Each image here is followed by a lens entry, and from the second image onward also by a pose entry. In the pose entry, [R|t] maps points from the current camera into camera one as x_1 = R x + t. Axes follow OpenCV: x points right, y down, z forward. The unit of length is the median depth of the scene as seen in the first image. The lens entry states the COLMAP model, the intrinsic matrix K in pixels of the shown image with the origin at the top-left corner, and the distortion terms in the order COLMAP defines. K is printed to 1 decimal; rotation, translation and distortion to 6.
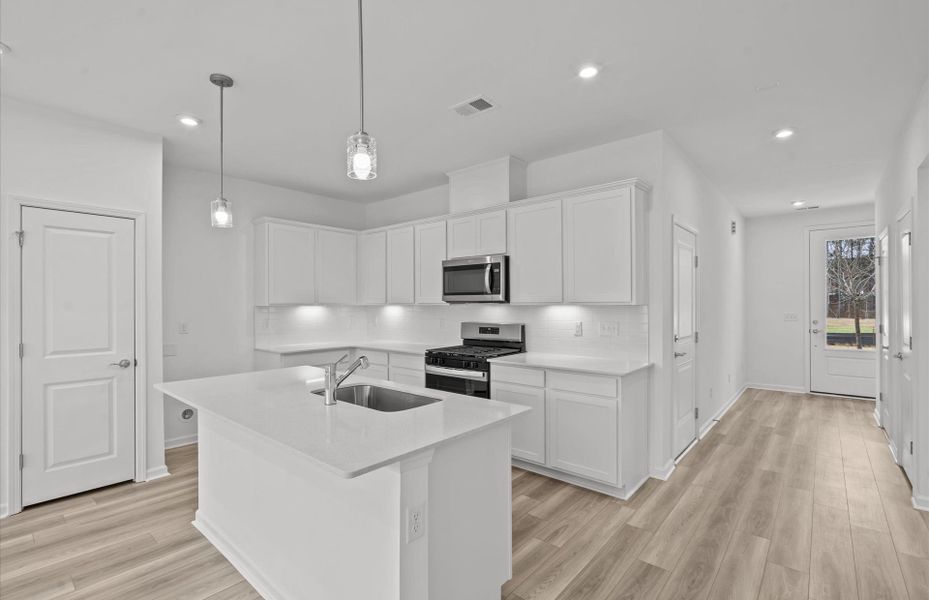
lens RADIAL K [[421.2, 0, 462.0], [0, 421.2, 301.4], [0, 0, 1]] dist [-0.003723, -0.000315]
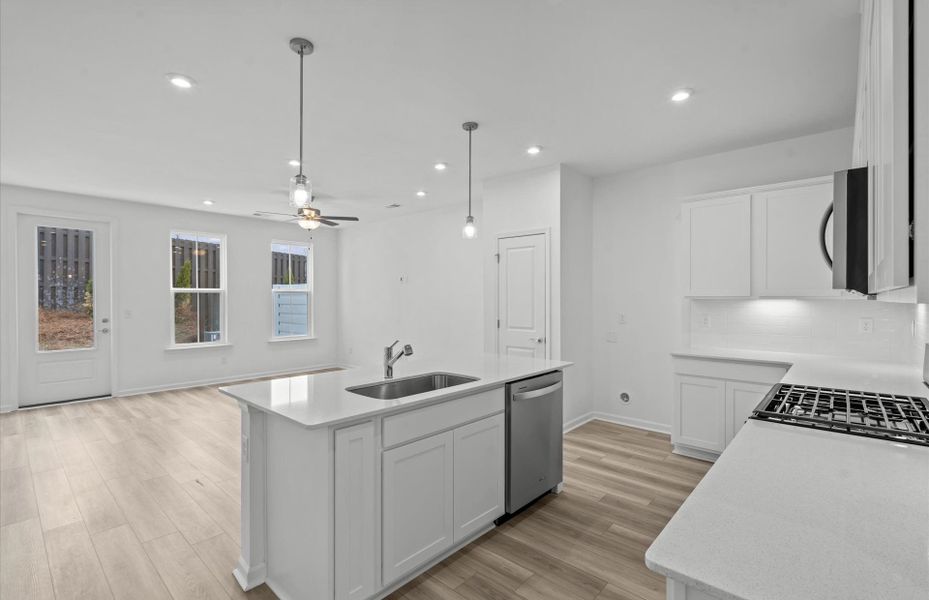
lens RADIAL K [[421.2, 0, 462.0], [0, 421.2, 301.4], [0, 0, 1]] dist [-0.003723, -0.000315]
pose [[-0.022135, 0.009361, -0.999711, 0.545413], [0.002159, 0.999954, 0.009315, 0.007791], [0.999753, -0.001952, -0.022154, 0.731621]]
